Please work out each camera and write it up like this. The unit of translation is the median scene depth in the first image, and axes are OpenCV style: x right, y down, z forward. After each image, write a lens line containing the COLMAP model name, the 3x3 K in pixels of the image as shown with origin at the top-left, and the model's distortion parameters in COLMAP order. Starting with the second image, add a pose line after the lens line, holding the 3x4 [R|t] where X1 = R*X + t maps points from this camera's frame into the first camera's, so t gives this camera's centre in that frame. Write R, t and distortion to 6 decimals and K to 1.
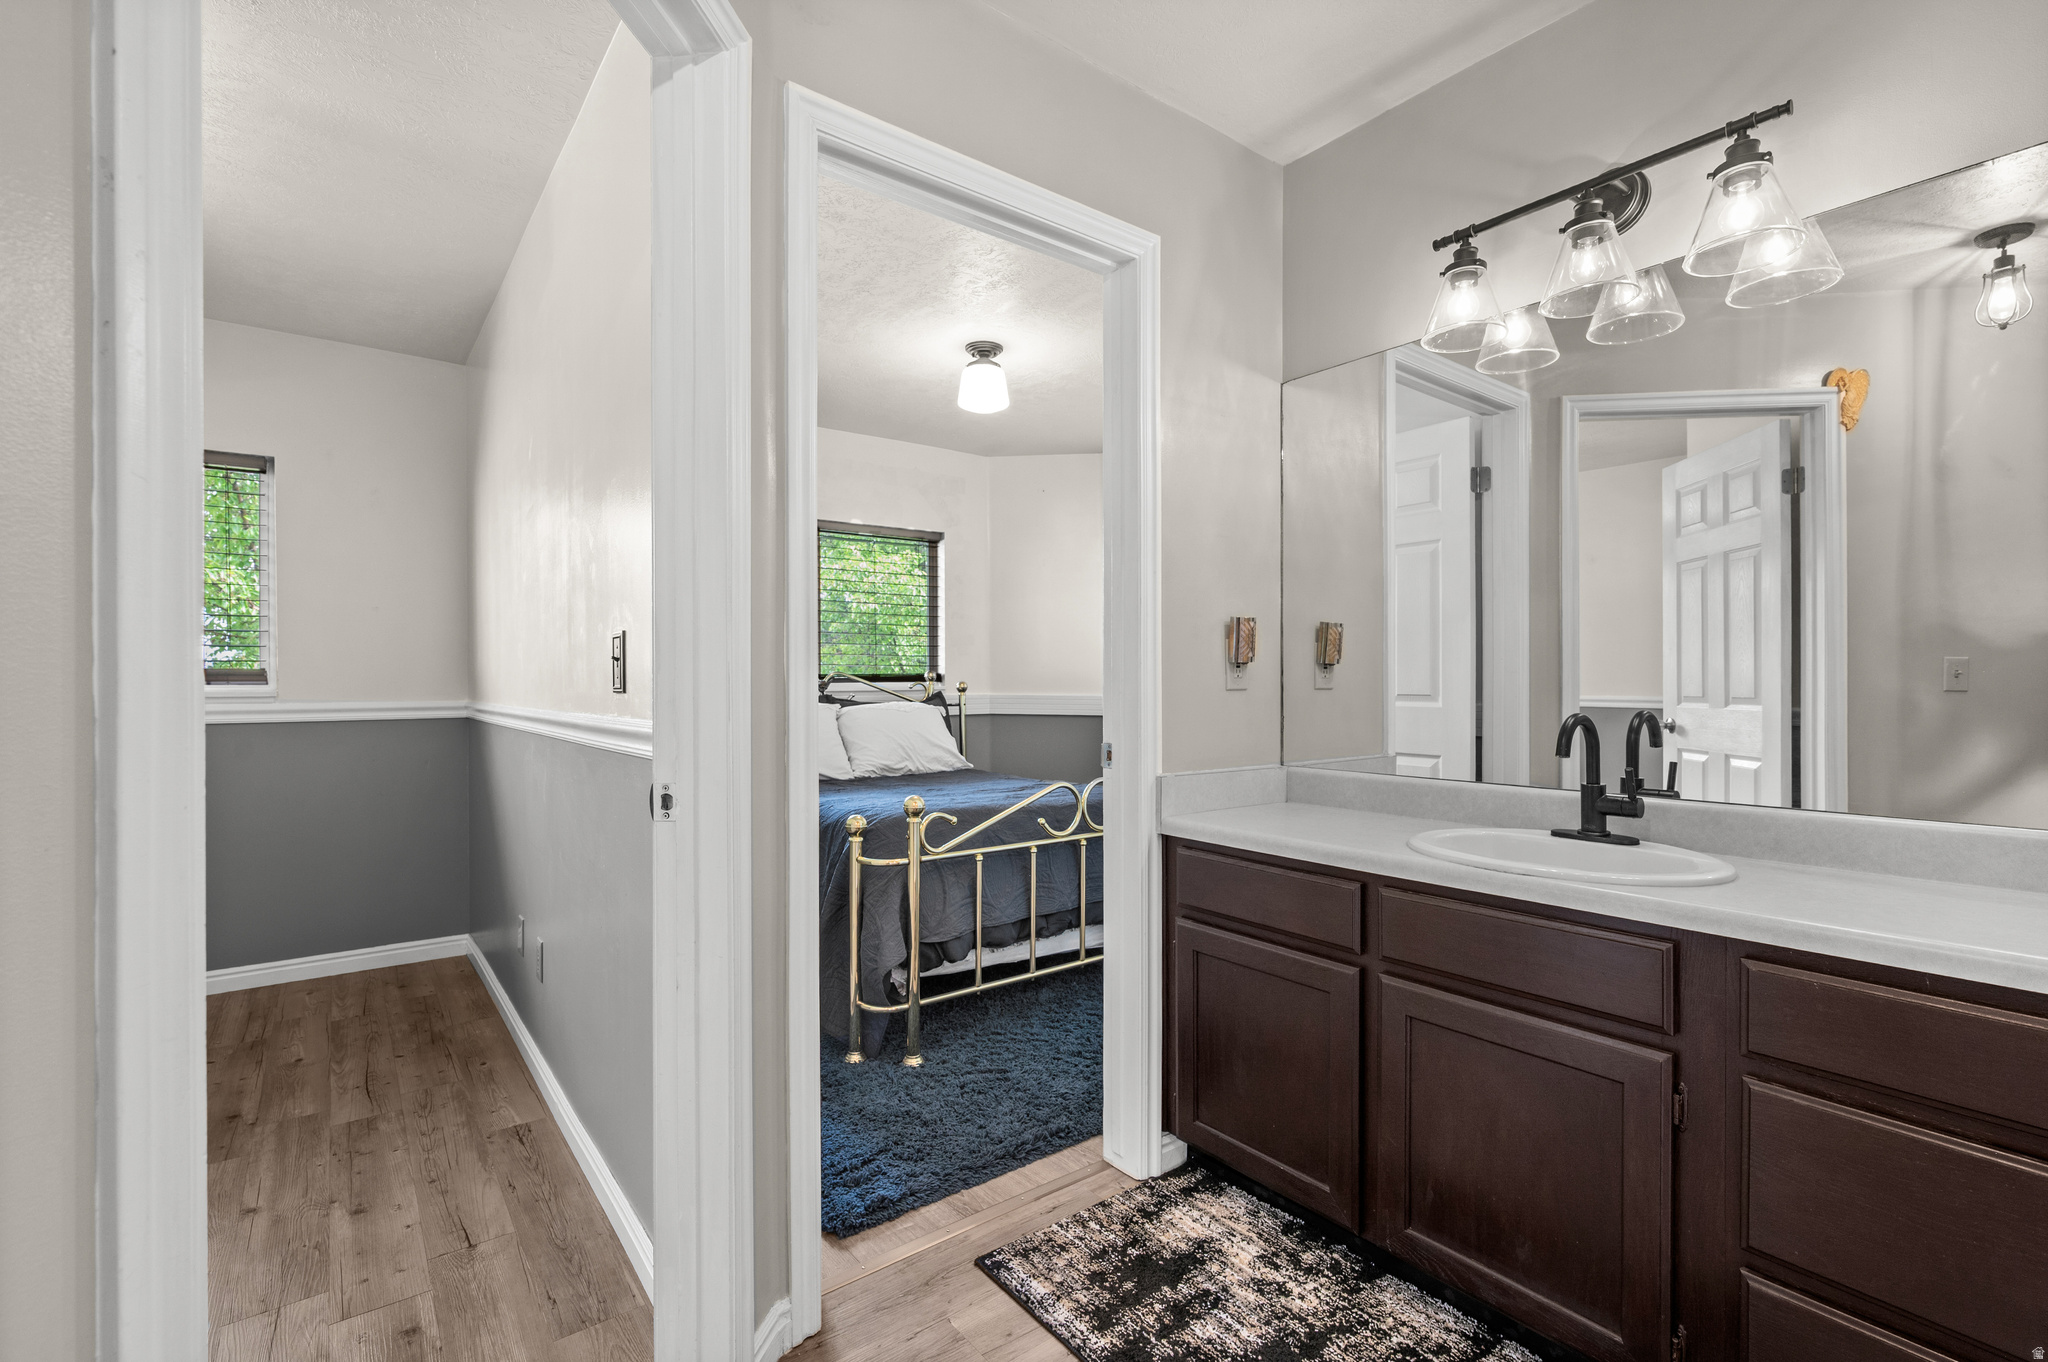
lens RADIAL K [[890.5, 0, 1024.0], [0, 890.5, 681.0], [0, 0, 1]] dist [0.000153, -0.000112]
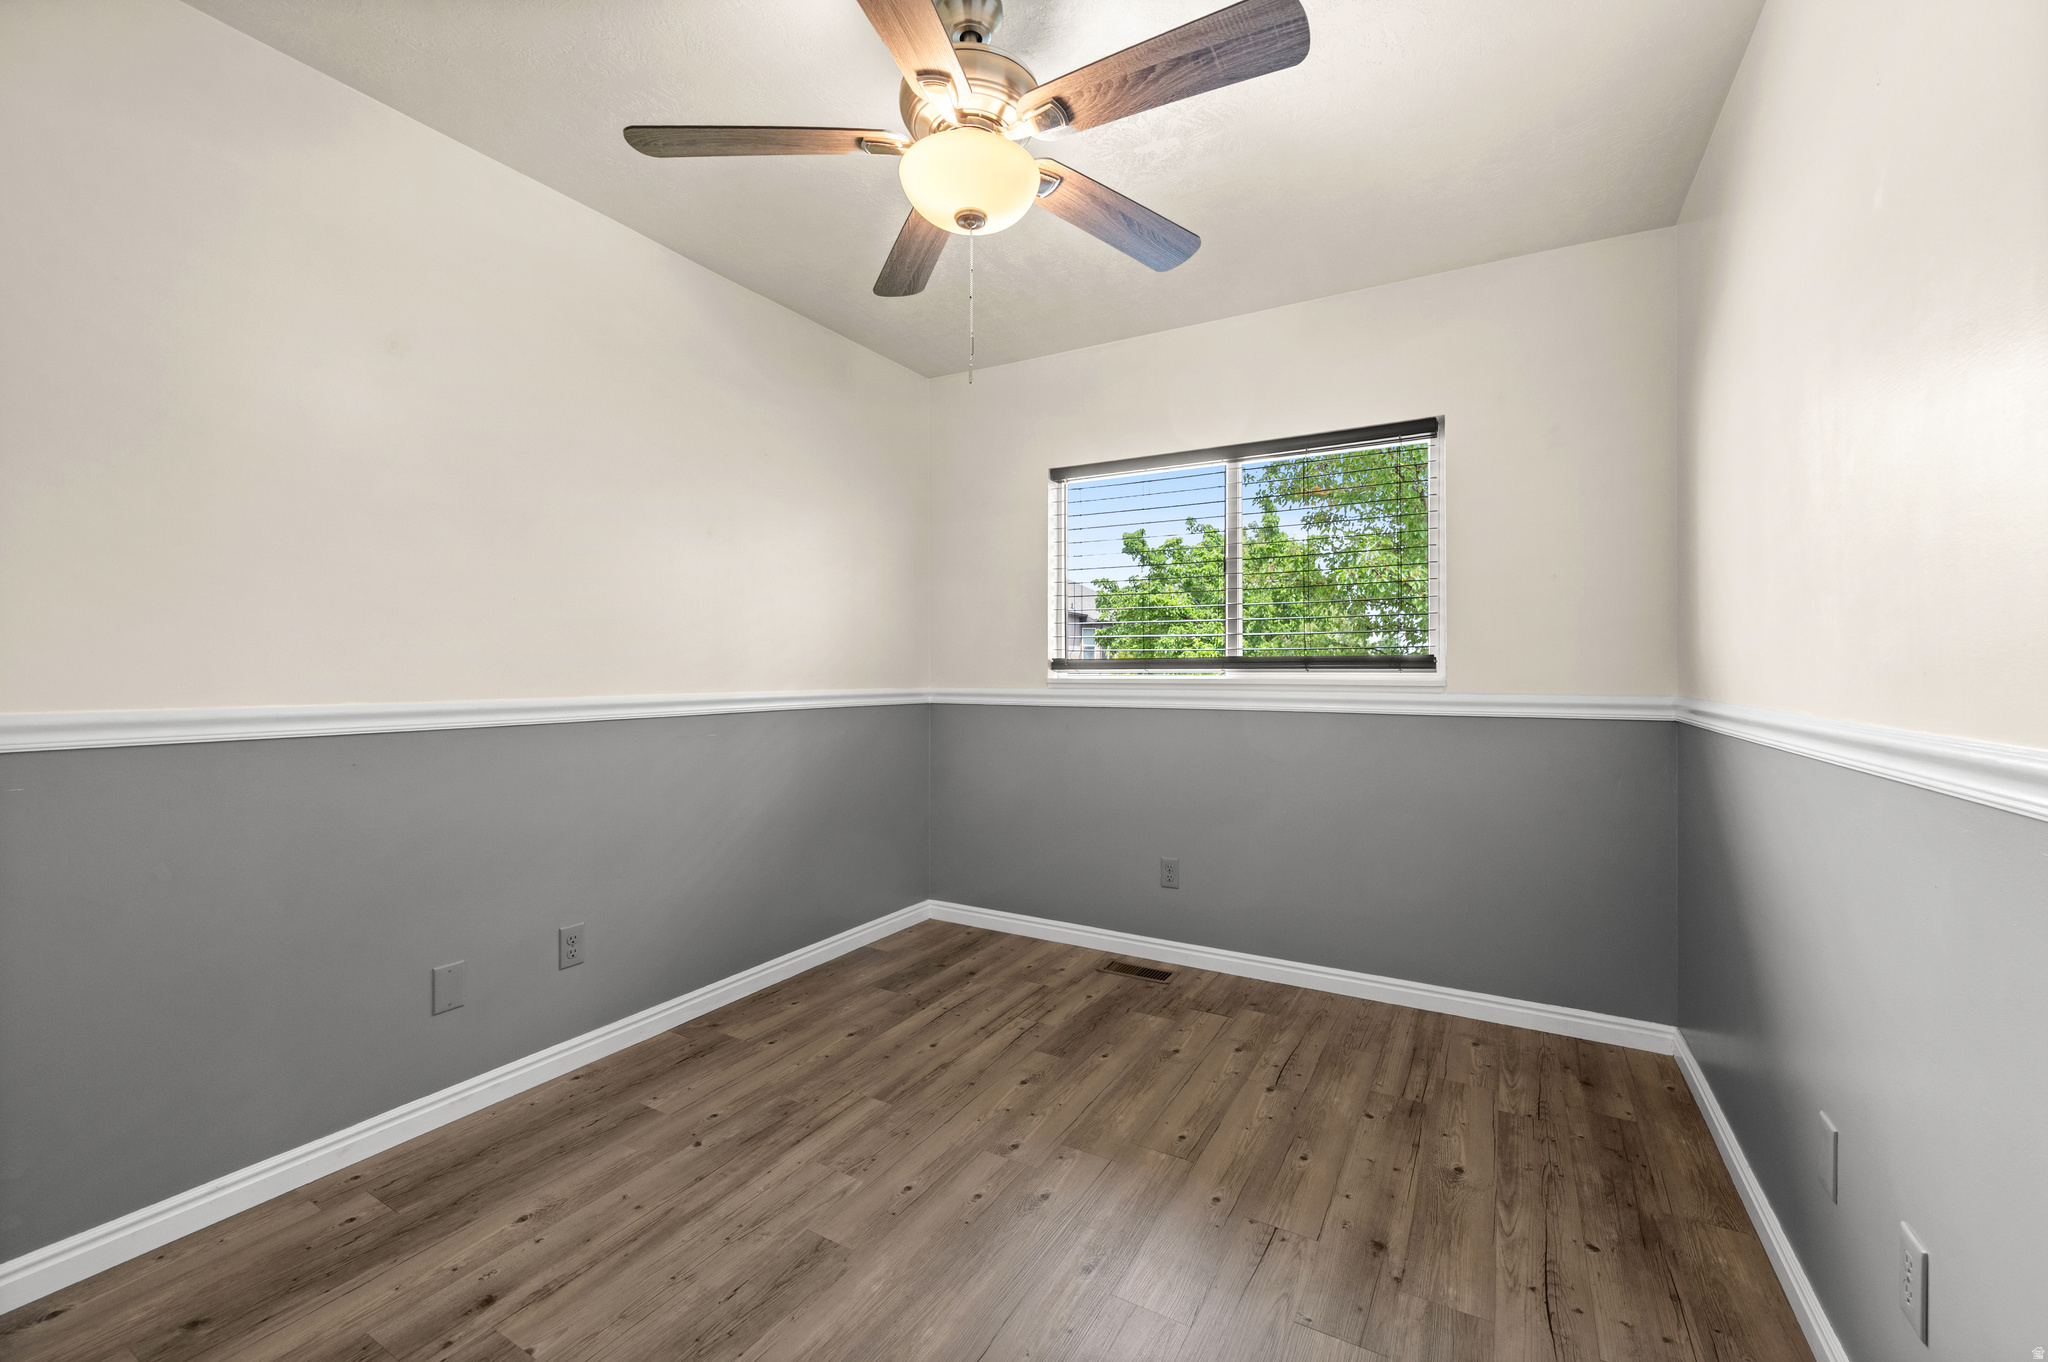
lens RADIAL K [[829.3, 0, 1024.0], [0, 829.3, 681.0], [0, 0, 1]] dist [-0.002162, -0.000463]
pose [[0.376703, 0.011968, -0.926257, -0.262694], [0.000858, 0.999912, 0.013269, 0.000759], [0.926334, -0.005793, 0.376659, 0.338149]]
